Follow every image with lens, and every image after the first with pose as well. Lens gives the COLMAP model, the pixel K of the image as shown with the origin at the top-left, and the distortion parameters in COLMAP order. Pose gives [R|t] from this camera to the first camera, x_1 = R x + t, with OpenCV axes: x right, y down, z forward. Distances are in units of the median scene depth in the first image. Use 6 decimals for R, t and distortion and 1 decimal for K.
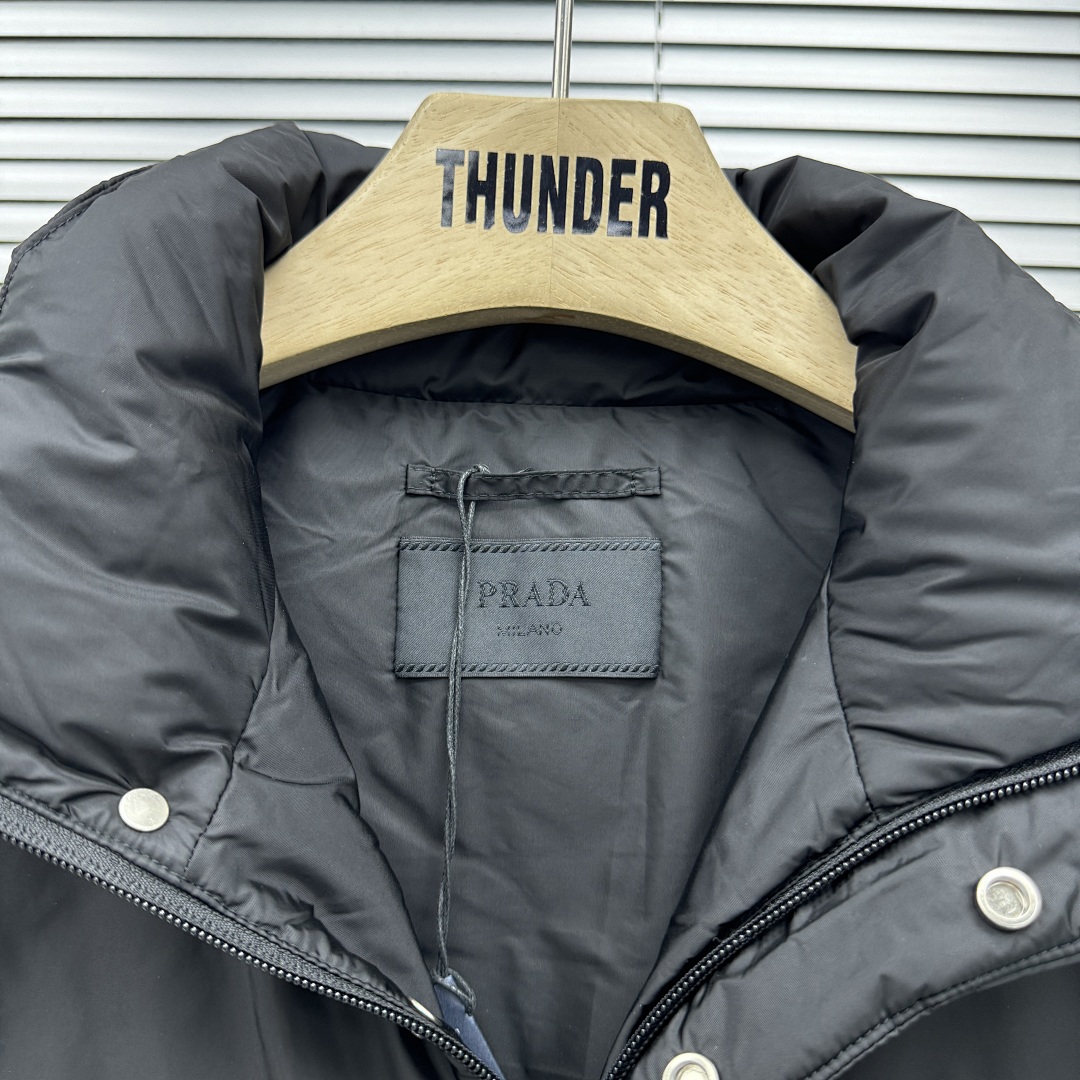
lens RADIAL K [[1008.2, 0, 540.0], [0, 1008.2, 540.0], [0, 0, 1]] dist [0.098913, -0.249580]
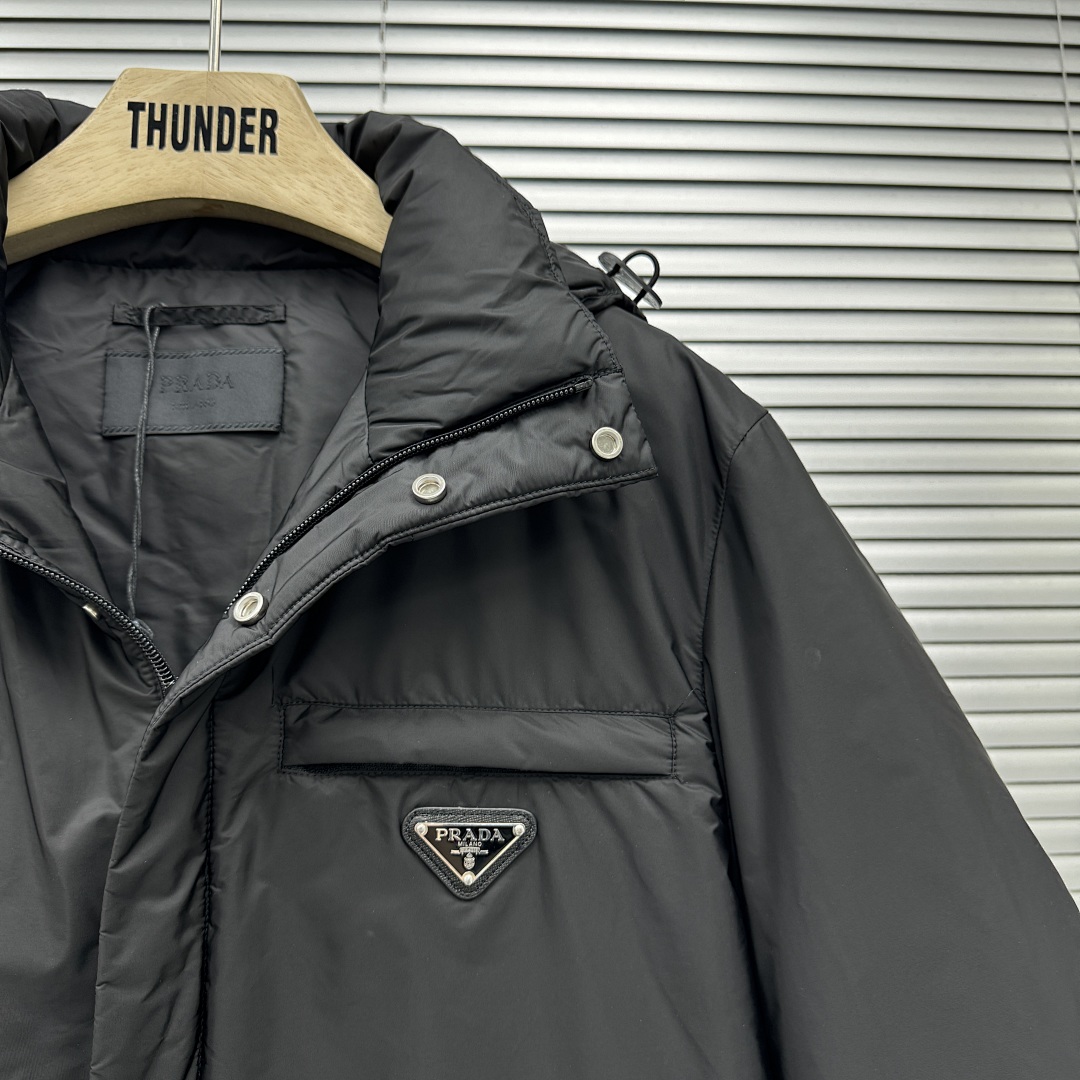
lens RADIAL K [[1008.2, 0, 540.0], [0, 1008.2, 540.0], [0, 0, 1]] dist [0.098913, -0.249580]
pose [[0.995108, -0.033816, 0.092825, 0.362434], [0.041654, 0.995608, -0.083843, 0.446221], [-0.089582, 0.087299, 0.992146, -0.550989]]
